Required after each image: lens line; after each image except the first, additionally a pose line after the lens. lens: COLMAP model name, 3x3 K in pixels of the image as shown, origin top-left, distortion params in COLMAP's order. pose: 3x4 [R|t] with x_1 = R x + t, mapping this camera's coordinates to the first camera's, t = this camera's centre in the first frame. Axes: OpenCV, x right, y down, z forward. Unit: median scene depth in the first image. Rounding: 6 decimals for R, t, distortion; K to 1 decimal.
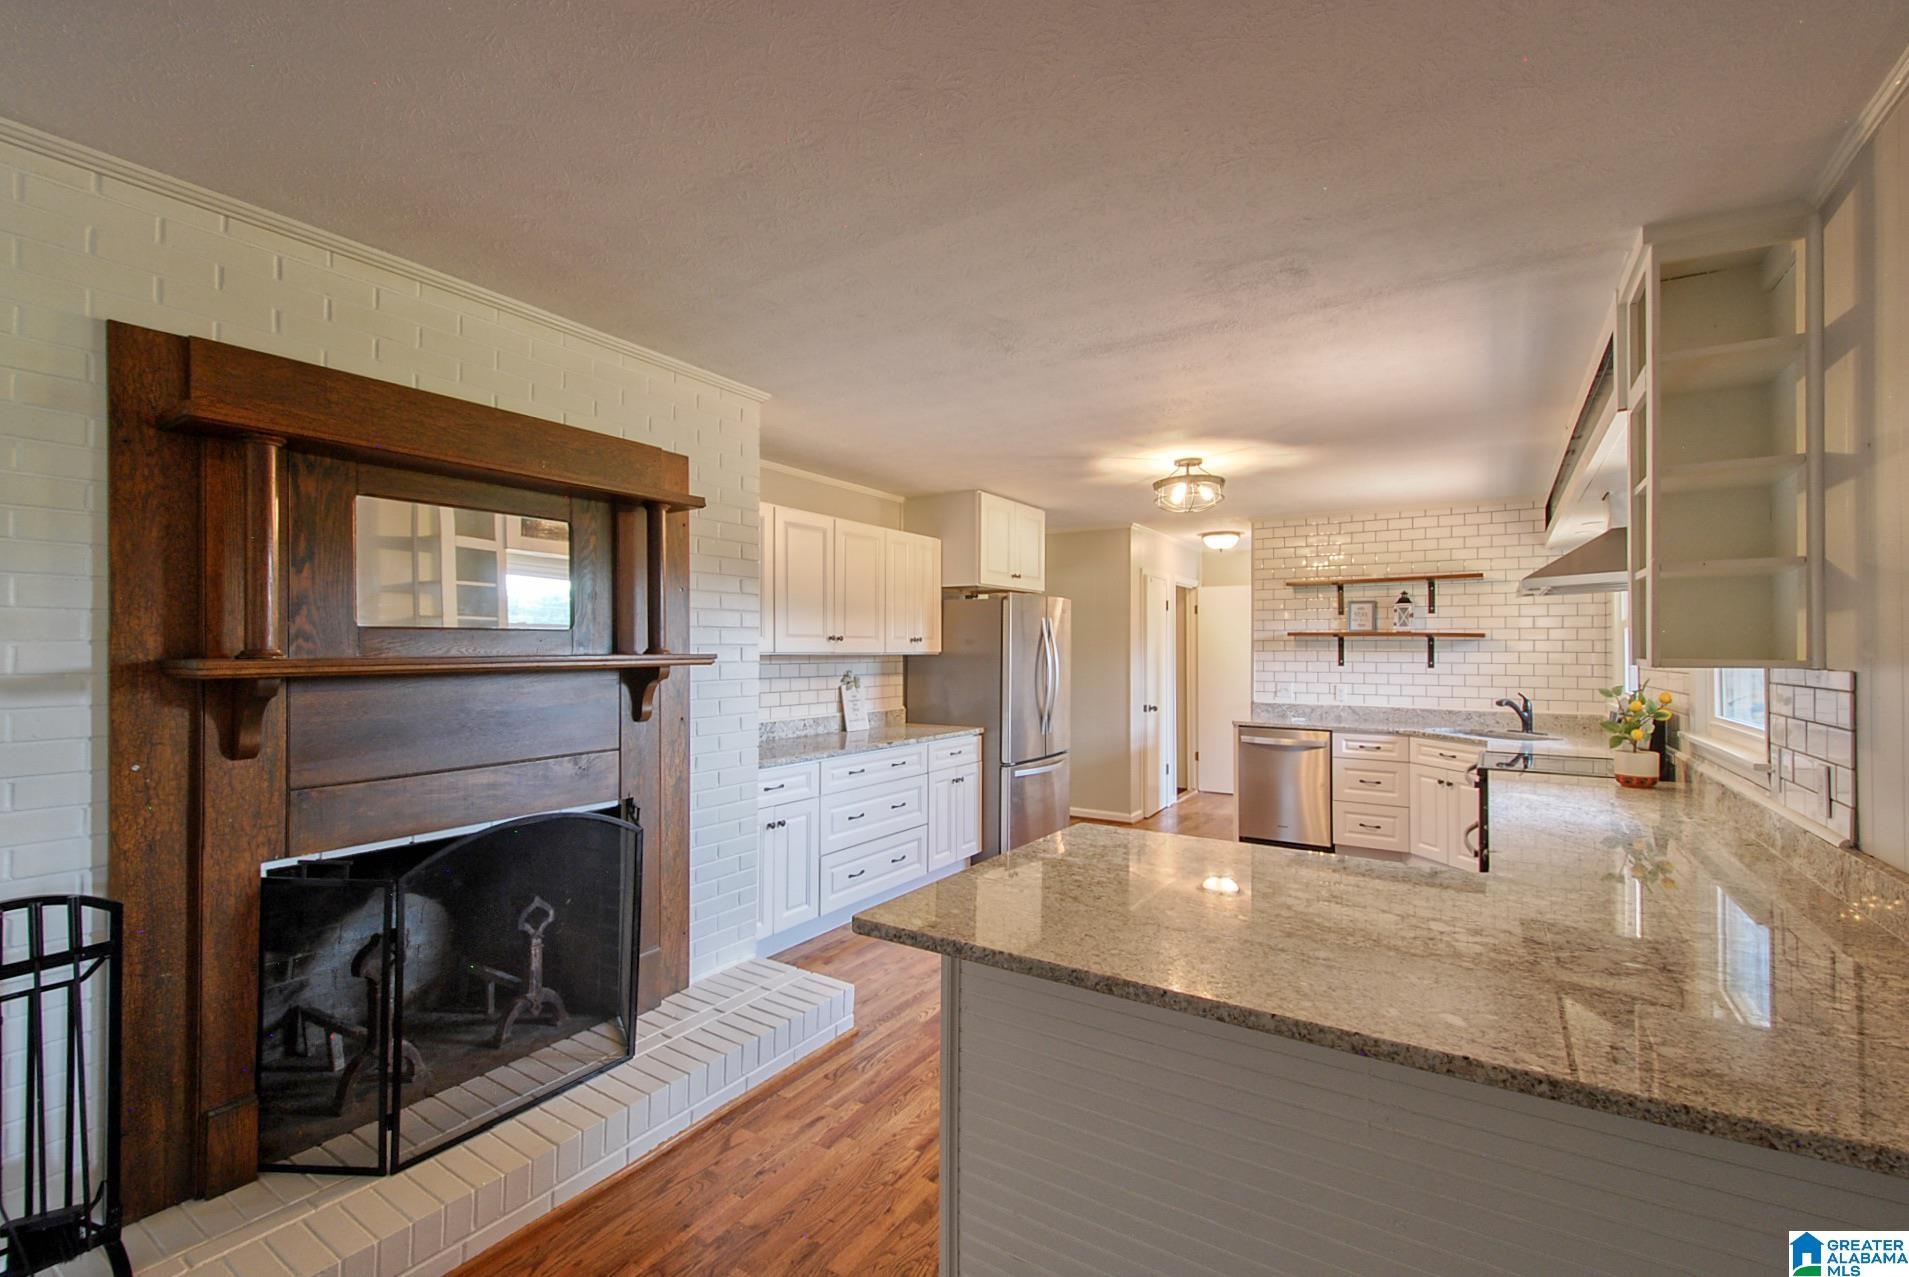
lens RADIAL K [[838.7, 0, 953.4], [0, 838.7, 643.8], [0, 0, 1]] dist [-0.008865, -0.002913]
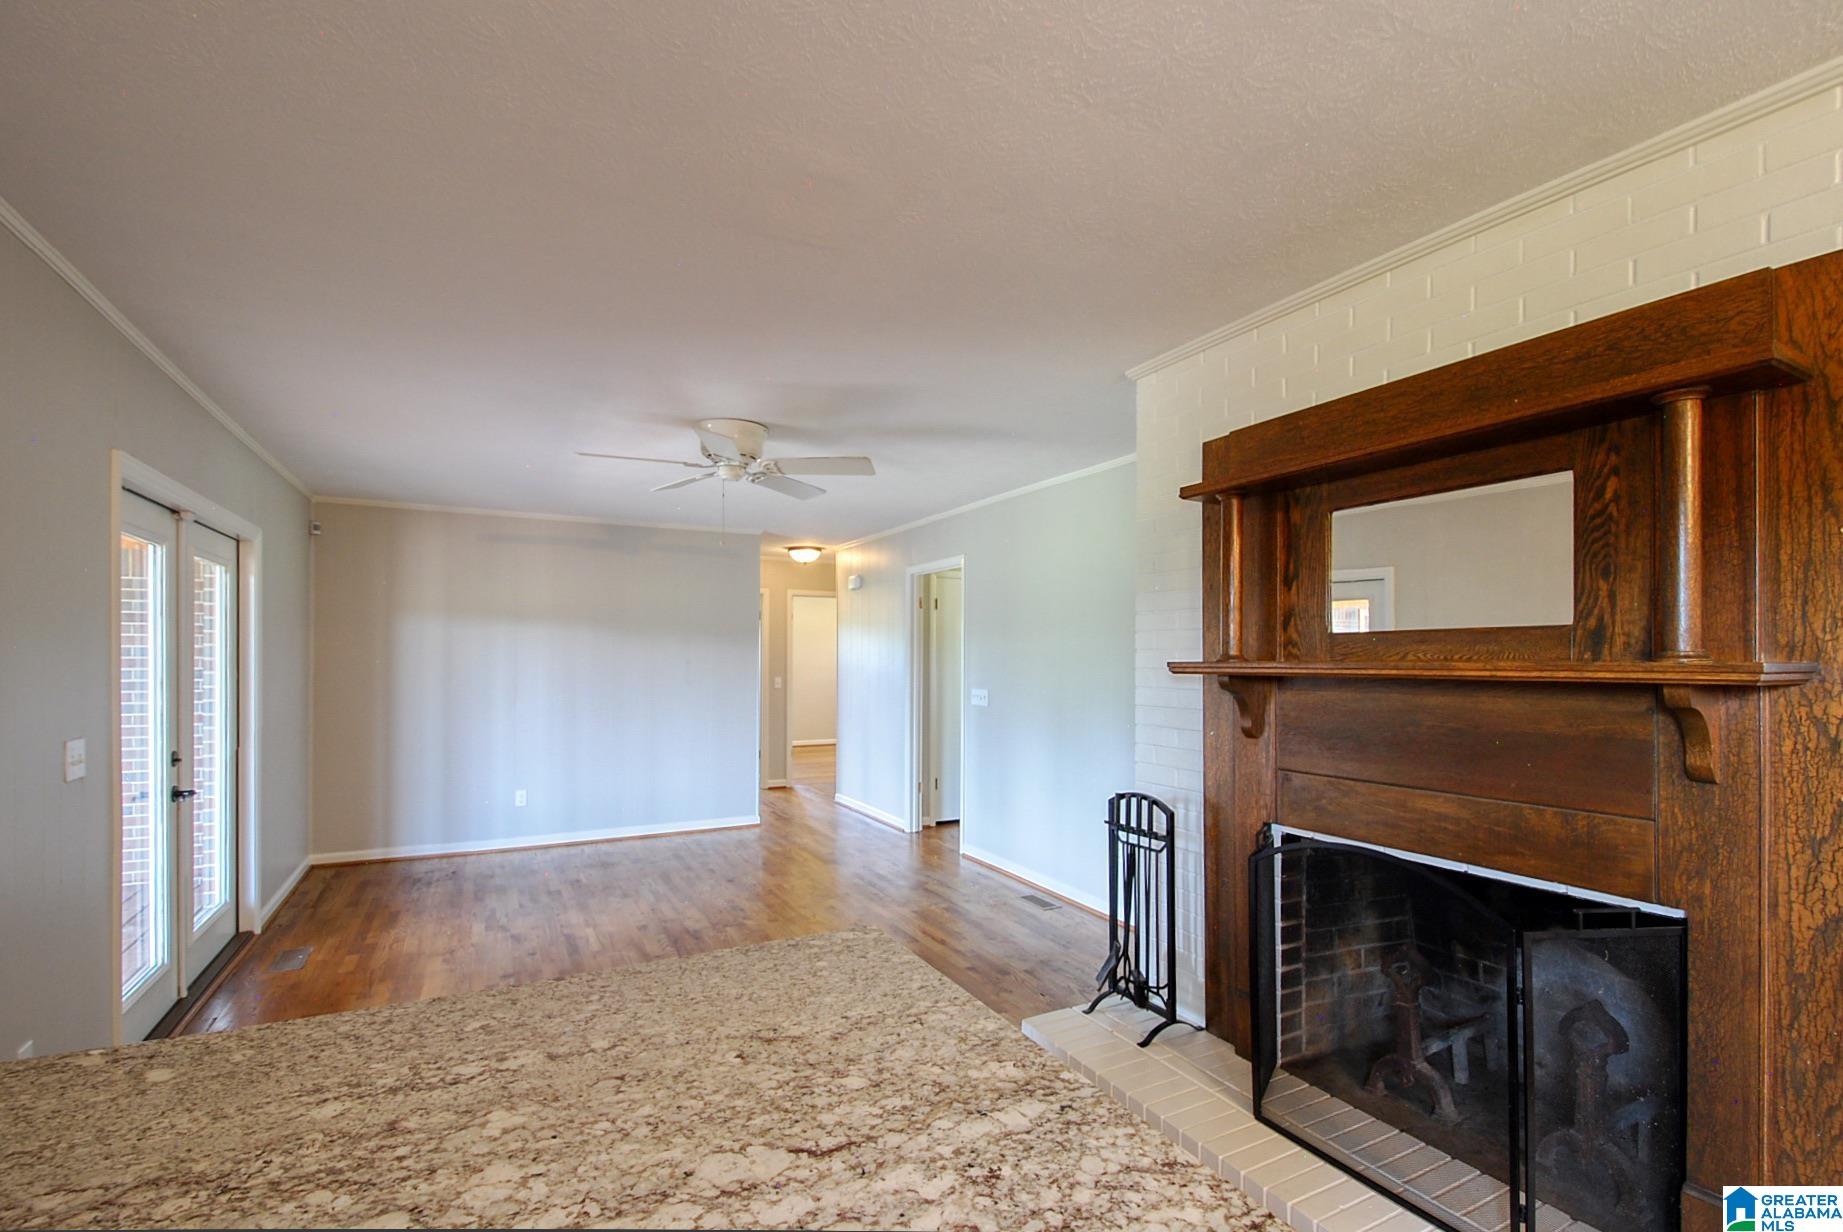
lens RADIAL K [[809.7, 0, 918.8], [0, 809.7, 656.0], [0, 0, 1]] dist [-0.008865, -0.002913]
pose [[-0.491417, 0.000132, -0.870924, 0.571854], [0.006215, 0.999975, -0.003355, 0.011432], [0.870902, -0.007062, -0.491406, 1.286926]]
